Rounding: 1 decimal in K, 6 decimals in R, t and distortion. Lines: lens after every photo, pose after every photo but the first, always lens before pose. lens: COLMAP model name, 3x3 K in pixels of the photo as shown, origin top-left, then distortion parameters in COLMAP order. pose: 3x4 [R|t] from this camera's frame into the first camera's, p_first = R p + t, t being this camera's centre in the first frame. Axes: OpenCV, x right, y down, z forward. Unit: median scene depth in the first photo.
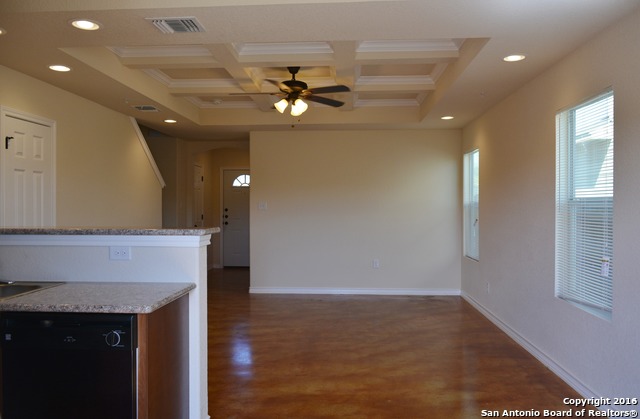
lens RADIAL K [[511.8, 0, 320.0], [0, 511.8, 209.5], [0, 0, 1]] dist [-0.004015, 0.001180]
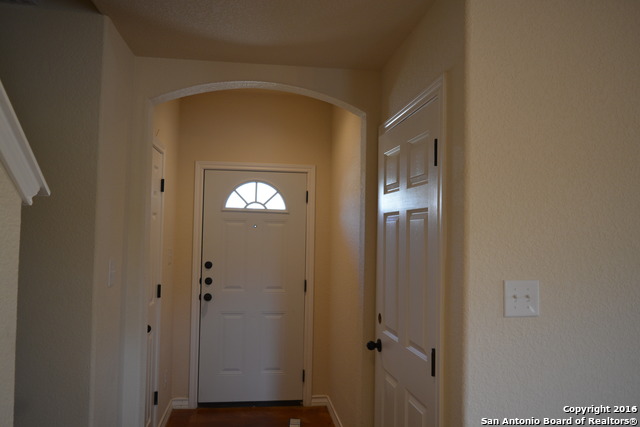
lens RADIAL K [[502.8, 0, 320.0], [0, 502.8, 213.5], [0, 0, 1]] dist [-0.003832, 0.006045]
pose [[0.980658, 0.022906, 0.194384, -0.331354], [-0.013819, 0.998753, -0.047973, -0.043104], [-0.195240, 0.044359, 0.979752, 1.104608]]
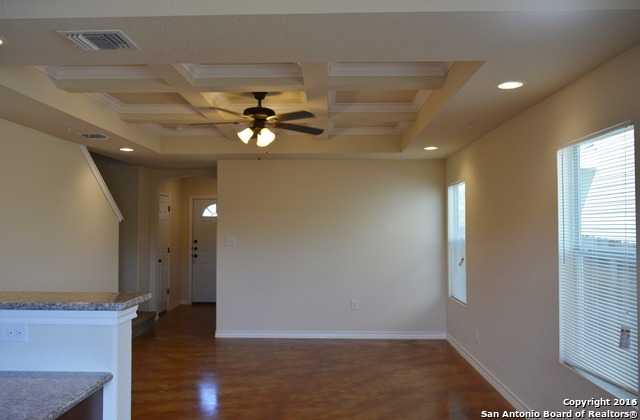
lens RADIAL K [[511.8, 0, 320.0], [0, 511.8, 210.0], [0, 0, 1]] dist [-0.004015, 0.001180]
pose [[0.999329, 0.001473, 0.036599, 0.018894], [0.000098, 0.999079, -0.042906, -0.031872], [-0.036628, 0.042881, 0.998409, 0.104436]]
